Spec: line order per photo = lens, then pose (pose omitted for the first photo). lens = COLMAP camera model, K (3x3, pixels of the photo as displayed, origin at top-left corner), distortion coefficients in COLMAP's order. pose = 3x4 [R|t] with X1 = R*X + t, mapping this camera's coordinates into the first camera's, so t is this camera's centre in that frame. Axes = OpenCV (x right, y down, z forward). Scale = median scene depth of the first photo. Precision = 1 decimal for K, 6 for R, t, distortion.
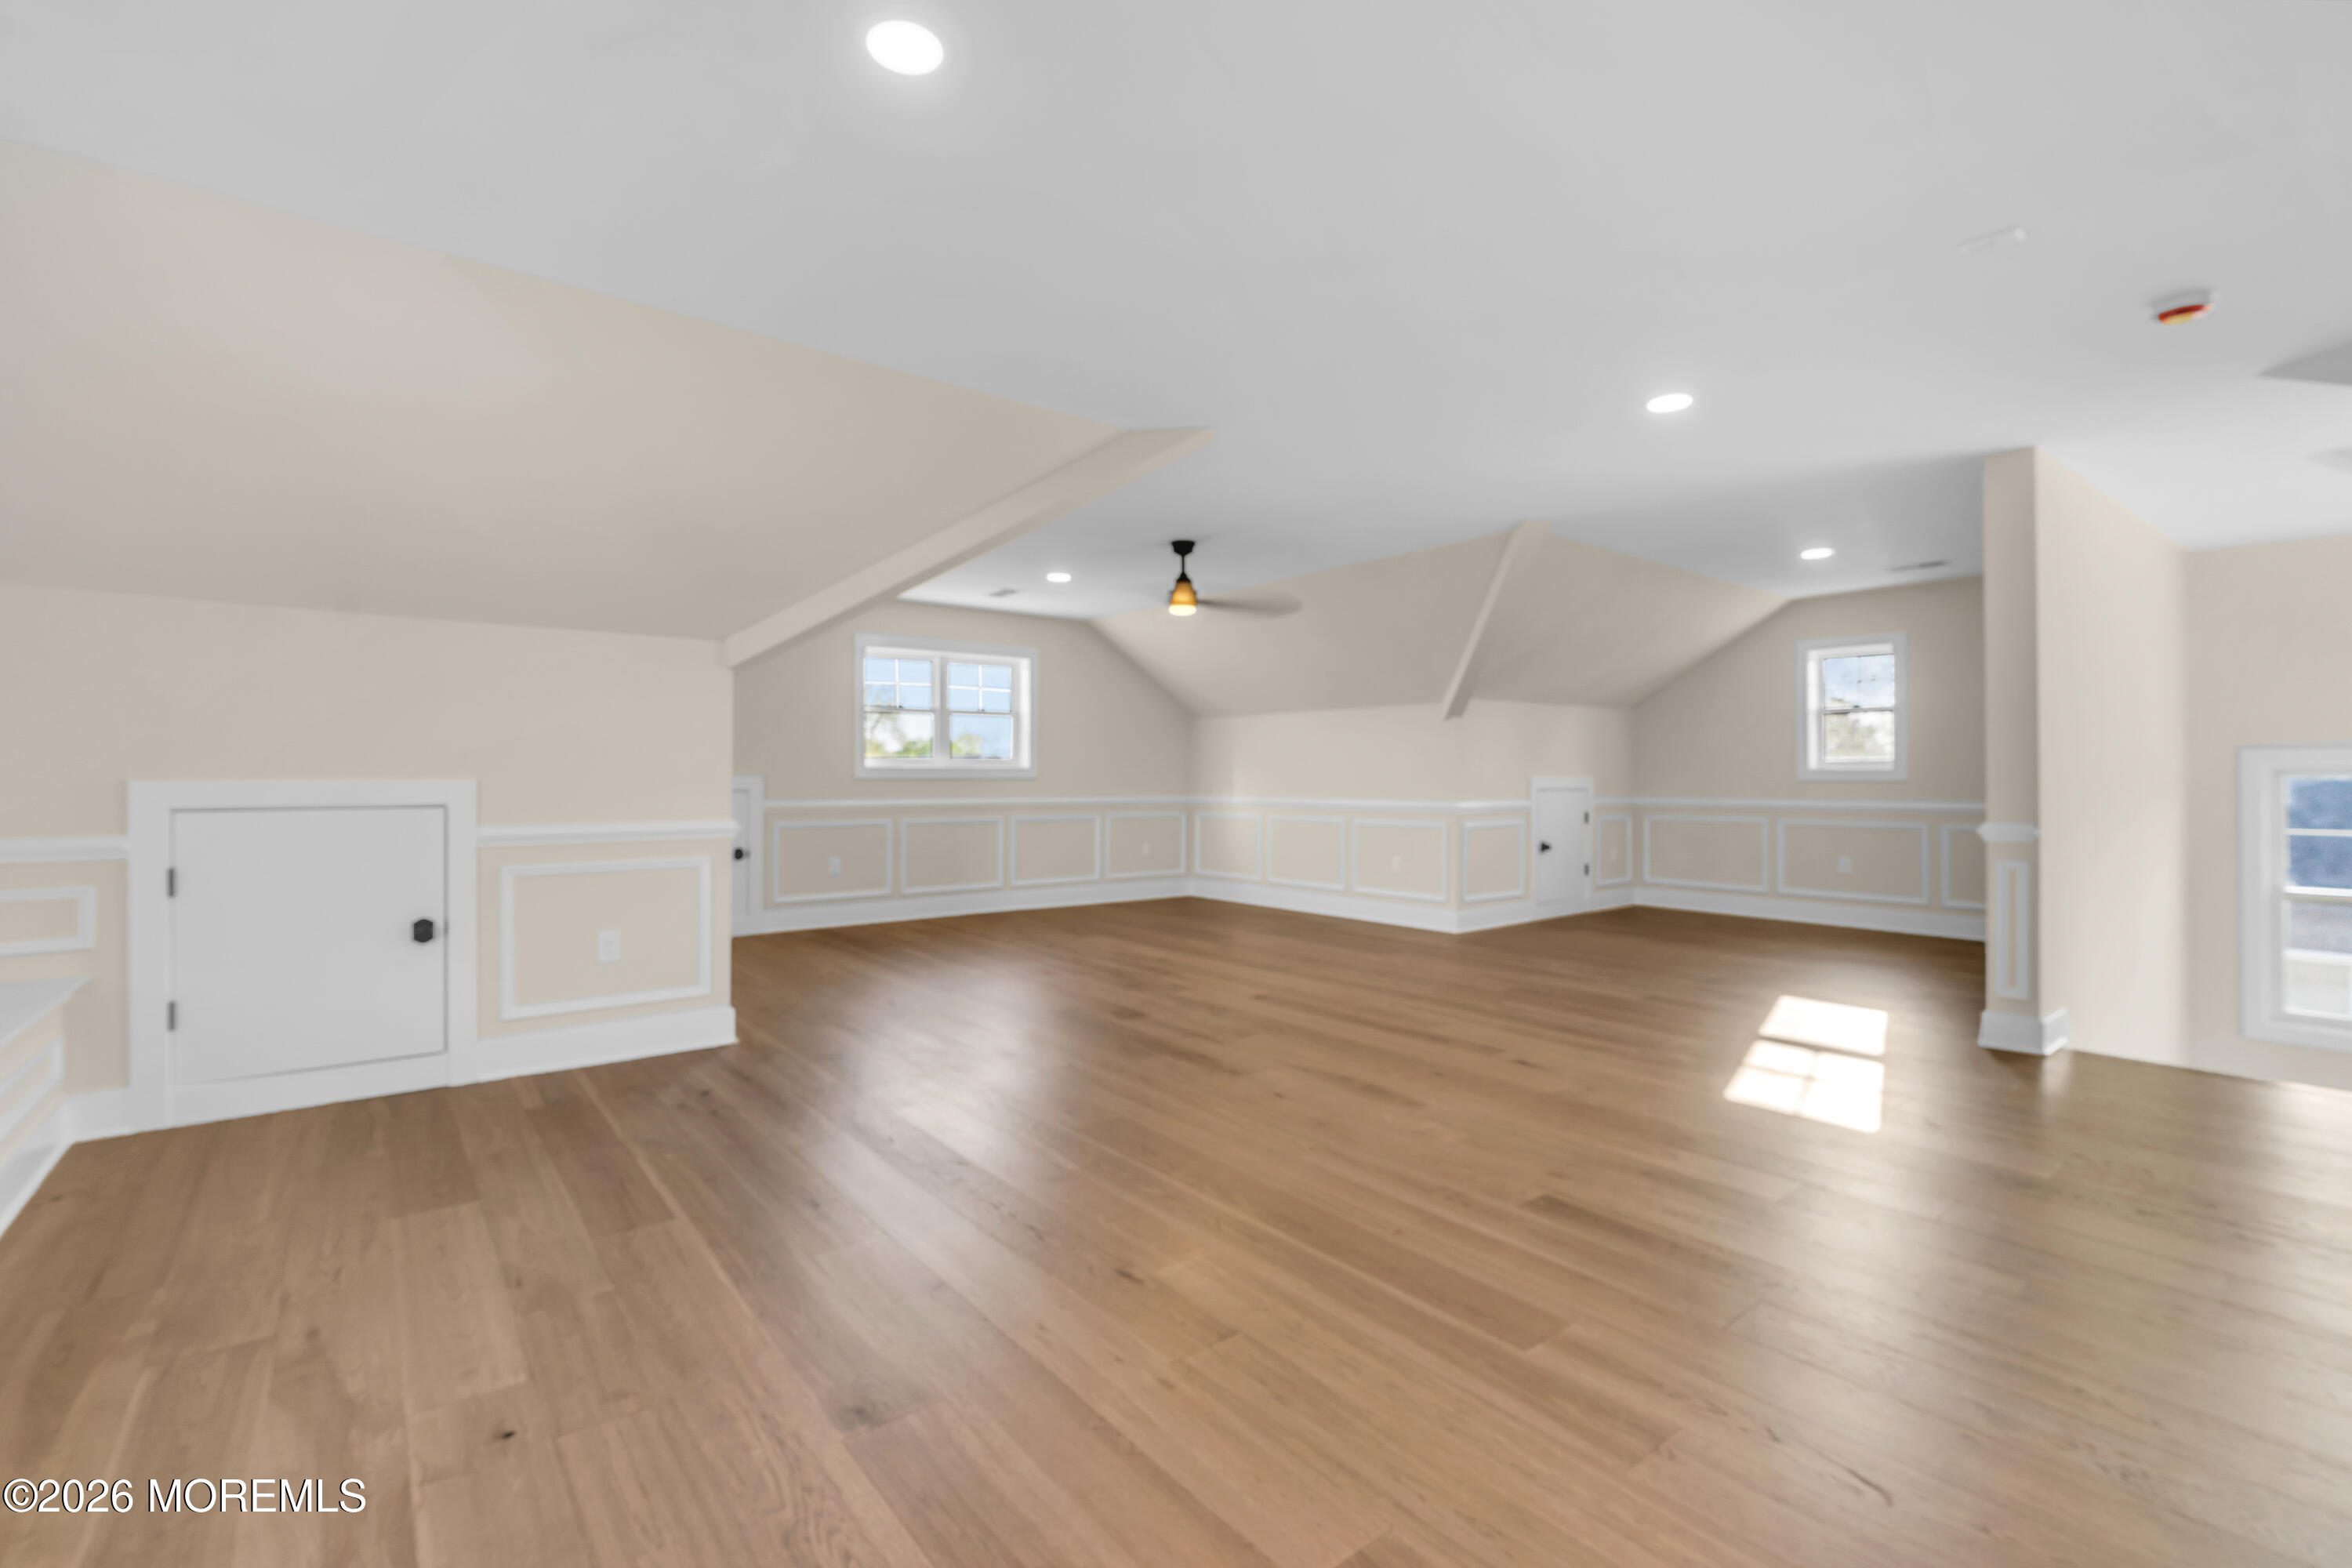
lens RADIAL K [[1049.2, 0, 1172.3], [0, 1049.2, 775.6], [0, 0, 1]] dist [-0.002171, -0.000379]
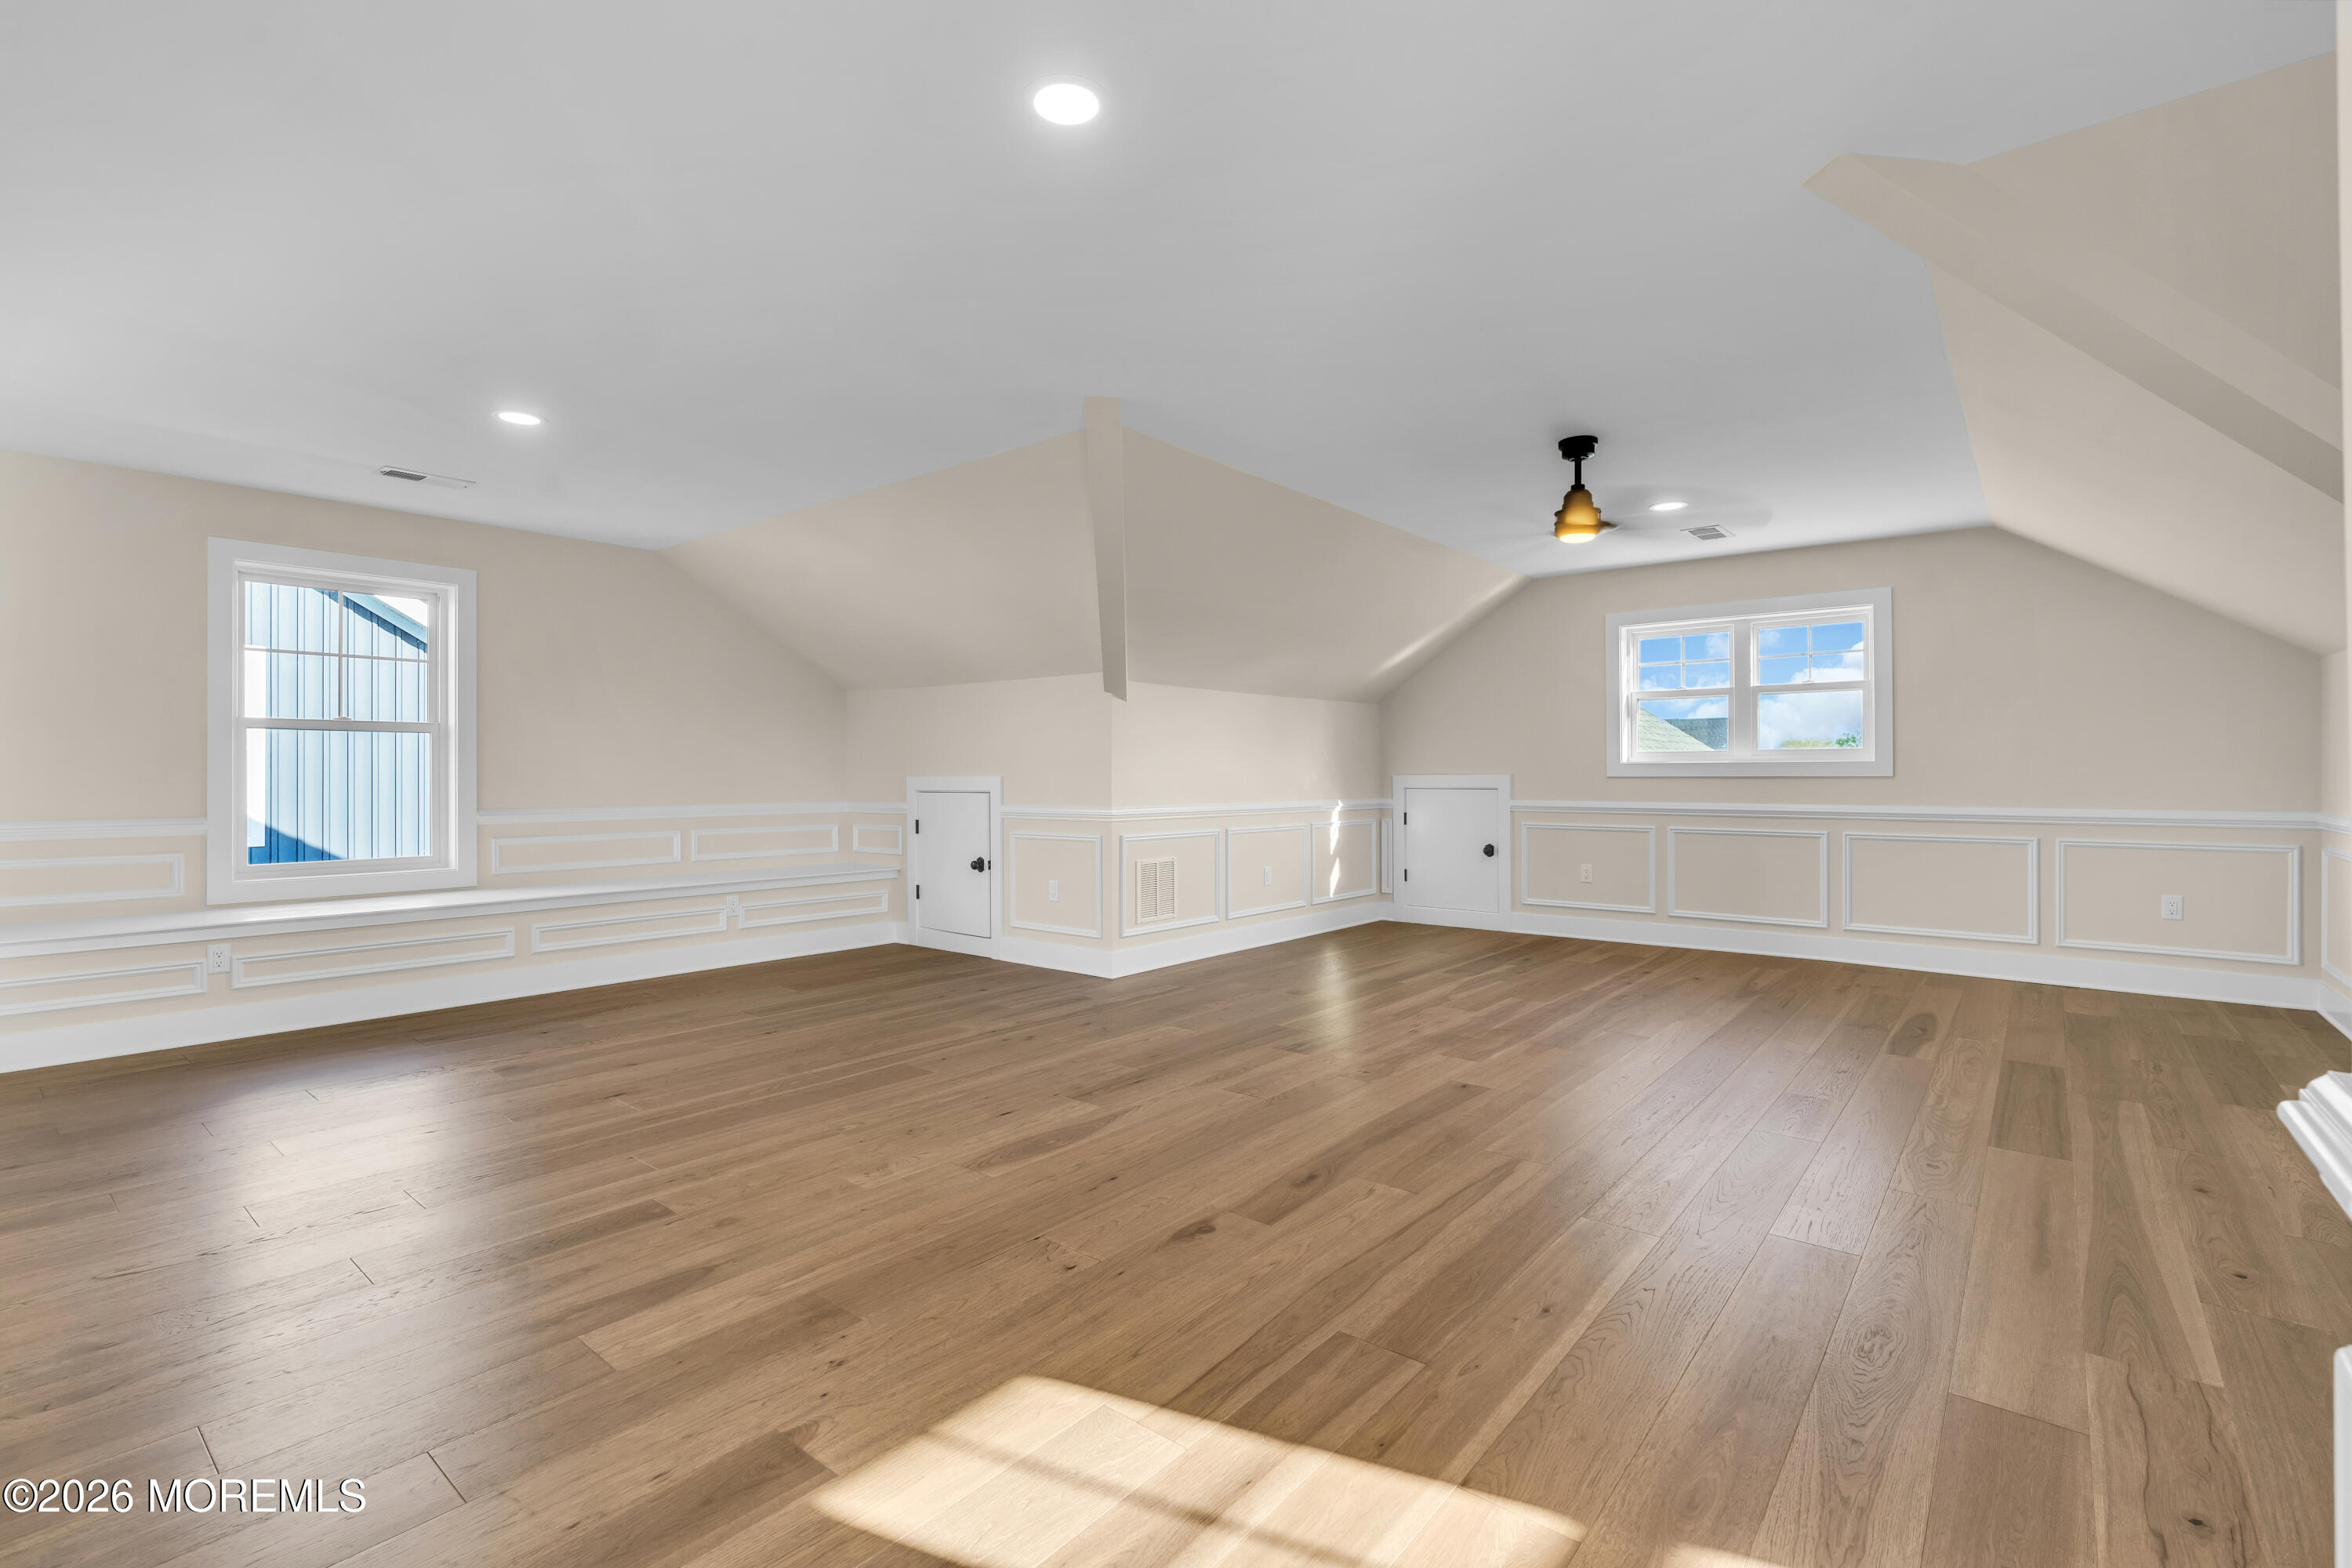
lens RADIAL K [[1059.8, 0, 1176.0], [0, 1059.8, 784.0], [0, 0, 1]] dist [-0.002206, -0.000470]
pose [[0.219883, 0.009450, -0.975480, 1.220238], [0.001349, 0.999949, 0.009991, -0.001260], [0.975525, -0.003513, 0.219859, 1.076641]]
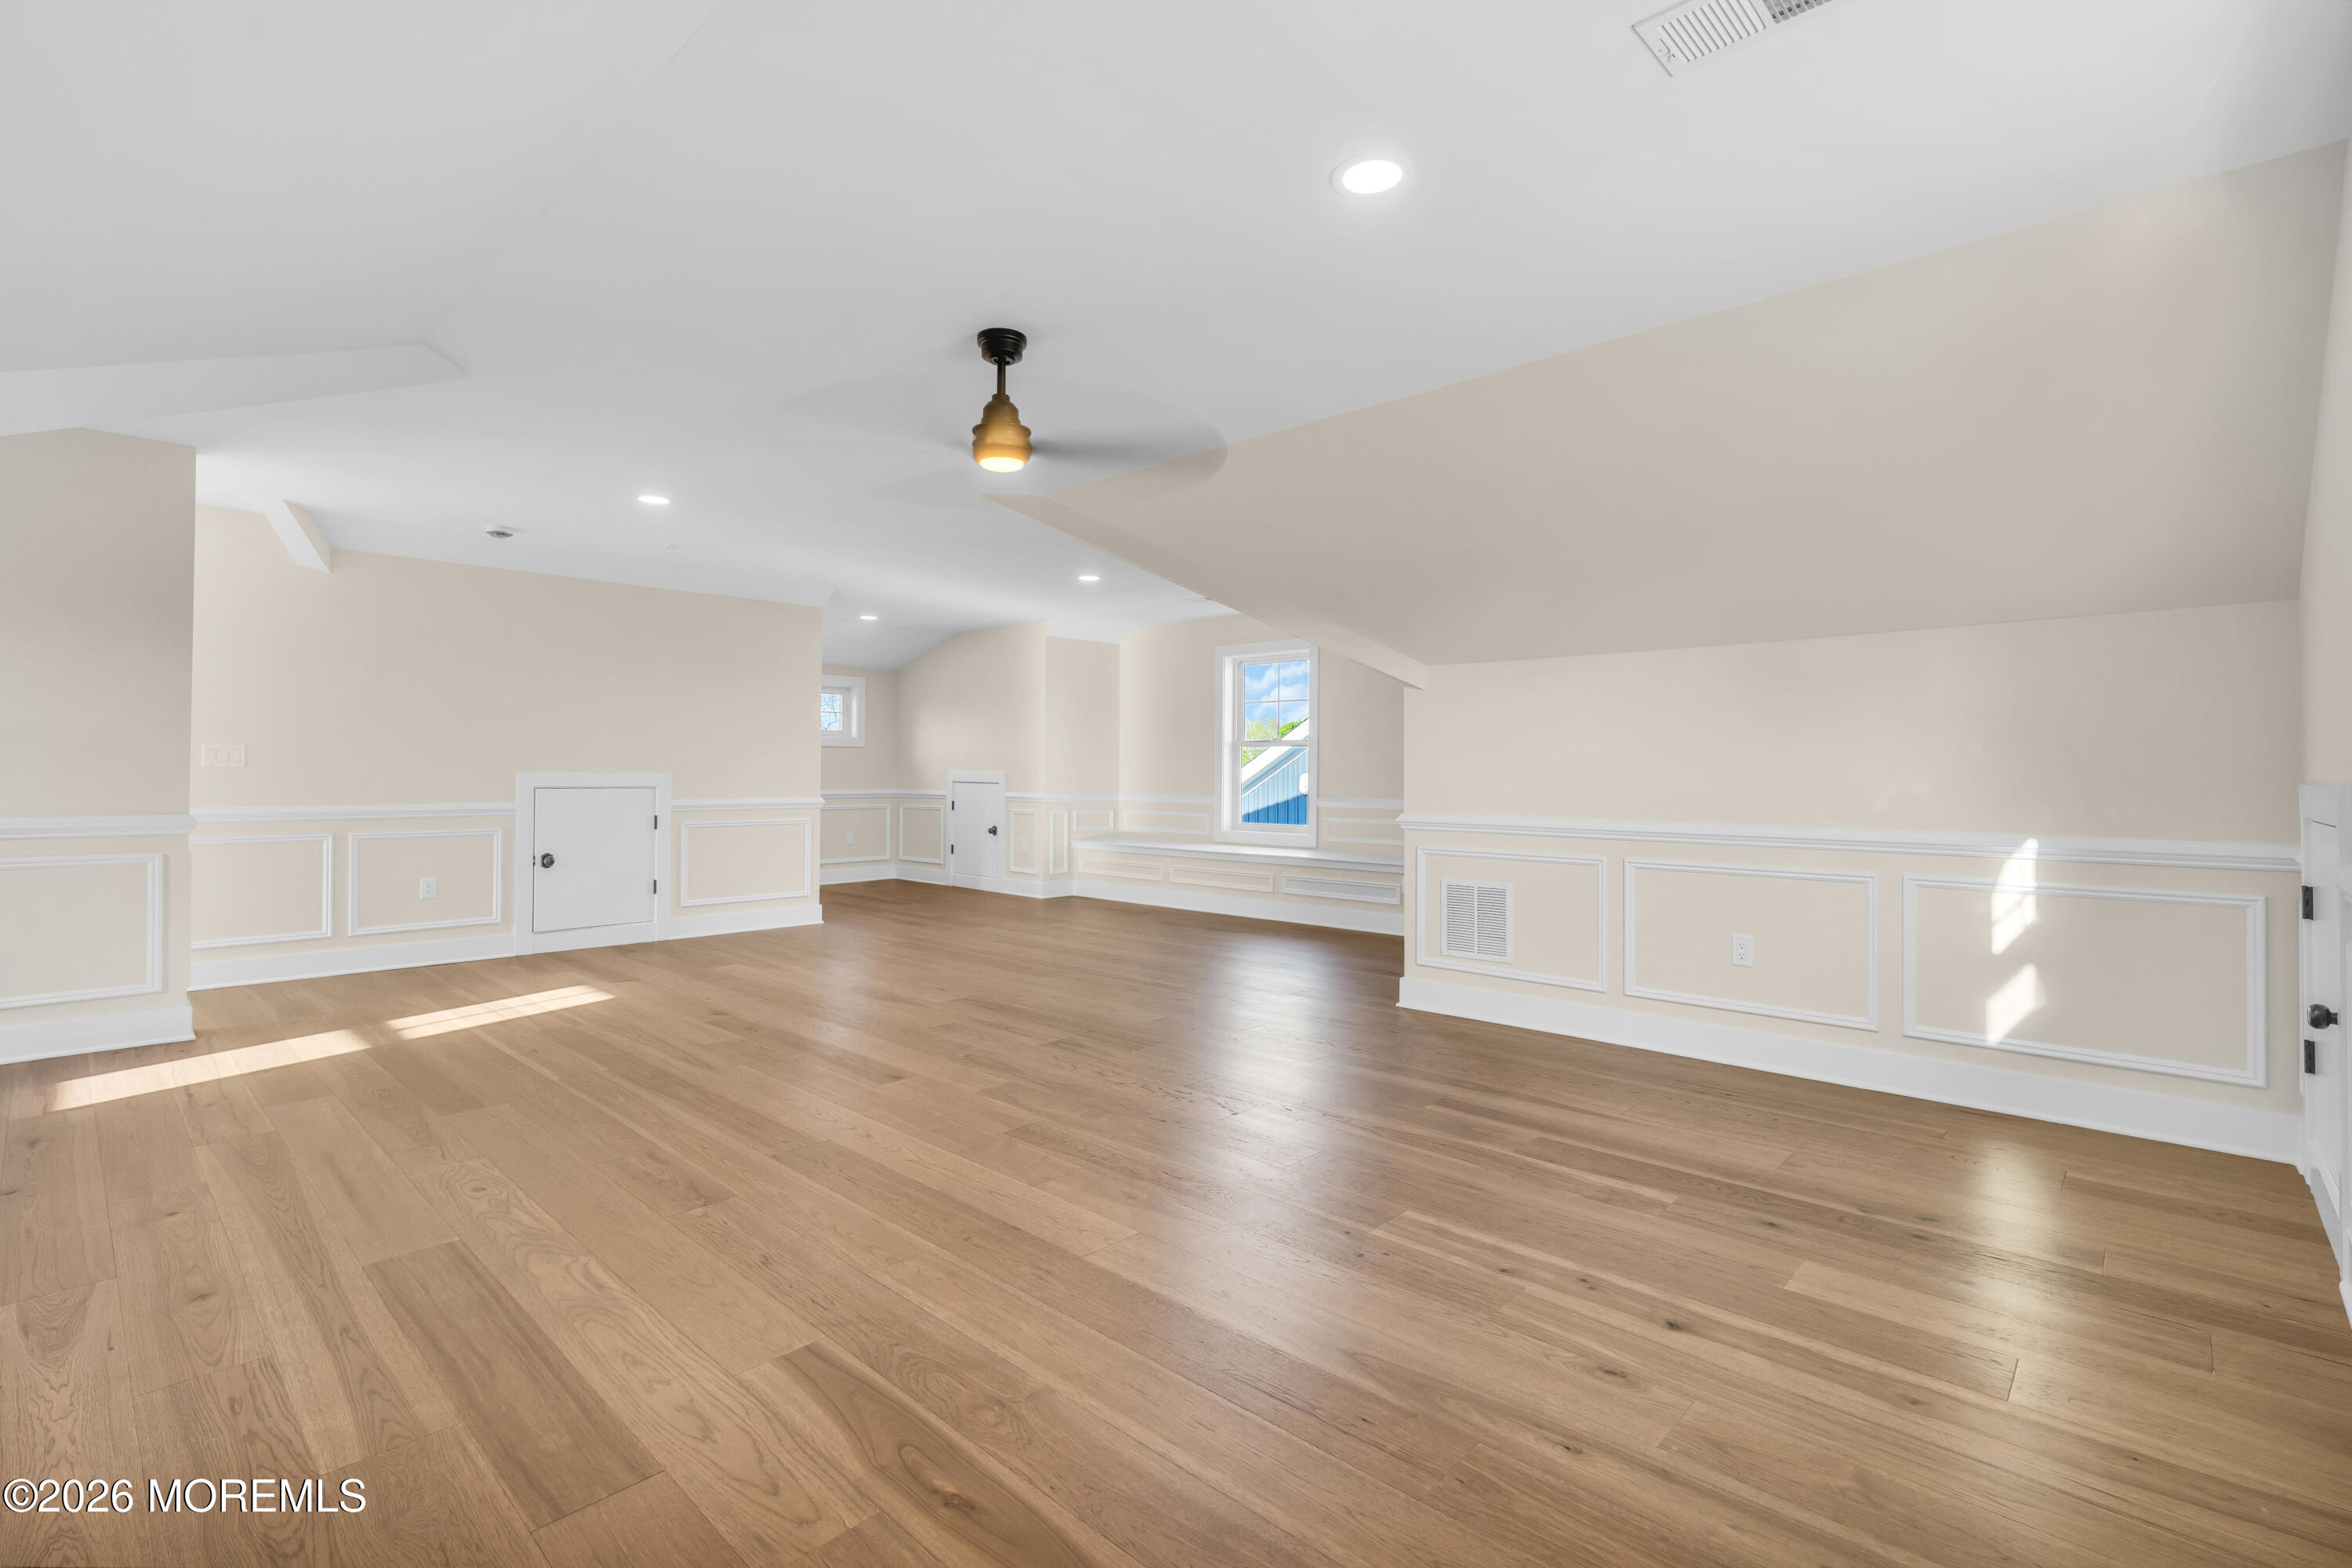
lens RADIAL K [[1075.6, 0, 1175.7], [0, 1075.6, 776.3], [0, 0, 1]] dist [0.000797, -0.000014]
pose [[-0.988454, -0.004422, -0.151460, 0.008916], [-0.005232, 0.999974, 0.004947, -0.003041], [0.151434, 0.005683, -0.988451, 2.926102]]
